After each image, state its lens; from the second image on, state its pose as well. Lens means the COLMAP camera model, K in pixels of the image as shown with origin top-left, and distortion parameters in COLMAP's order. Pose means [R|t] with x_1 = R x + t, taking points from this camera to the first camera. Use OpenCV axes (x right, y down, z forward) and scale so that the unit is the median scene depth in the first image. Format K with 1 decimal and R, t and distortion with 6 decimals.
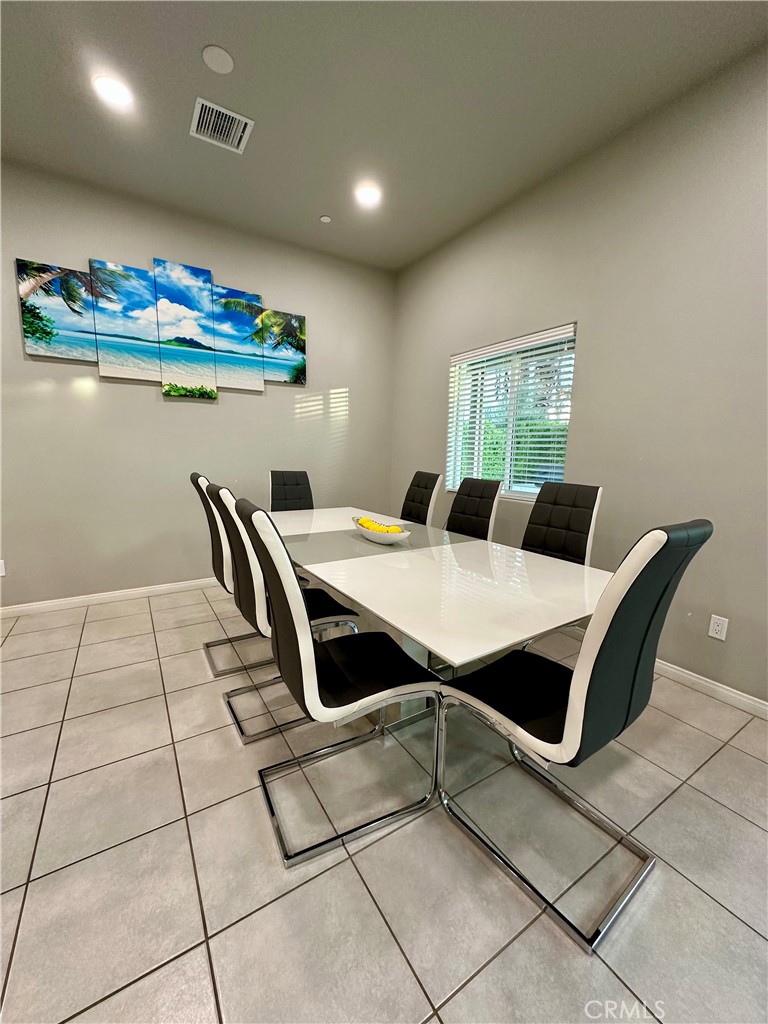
lens RADIAL K [[408.6, 0, 385.2], [0, 408.6, 508.6], [0, 0, 1]] dist [-0.004999, 0.000866]
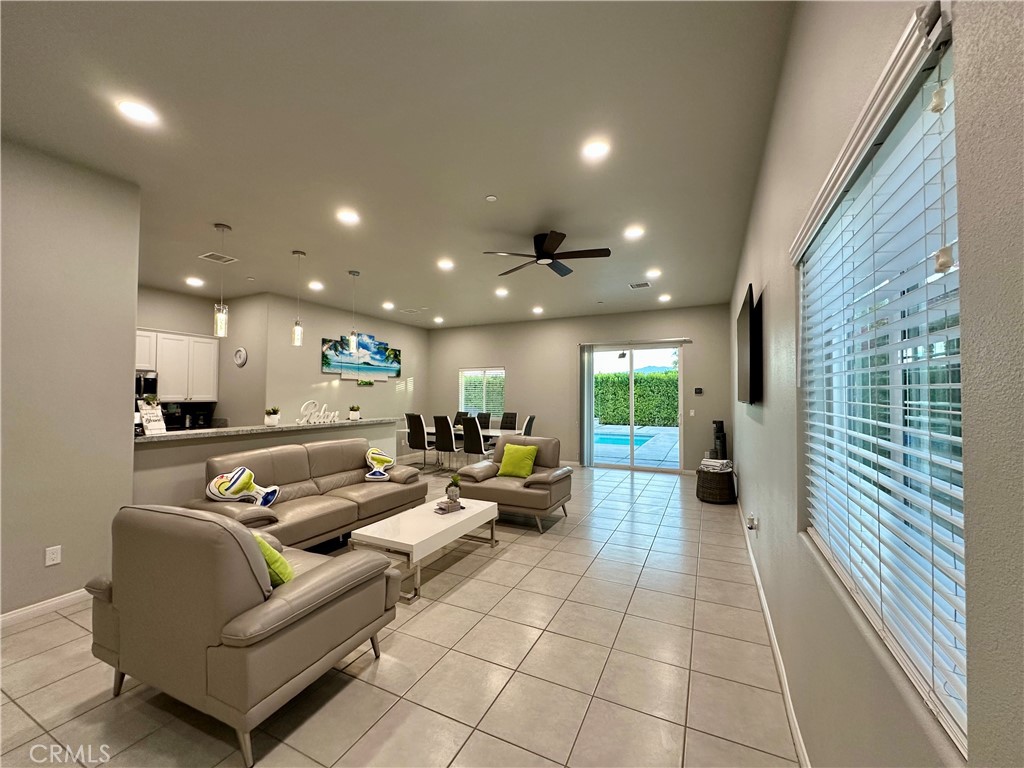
lens RADIAL K [[408.6, 0, 512.1], [0, 408.6, 385.1], [0, 0, 1]] dist [-0.004999, 0.000866]
pose [[0.853583, -0.004230, 0.520939, -1.010005], [0.089027, 0.986442, -0.137865, 0.143678], [-0.513293, 0.164057, 0.842387, -1.516107]]
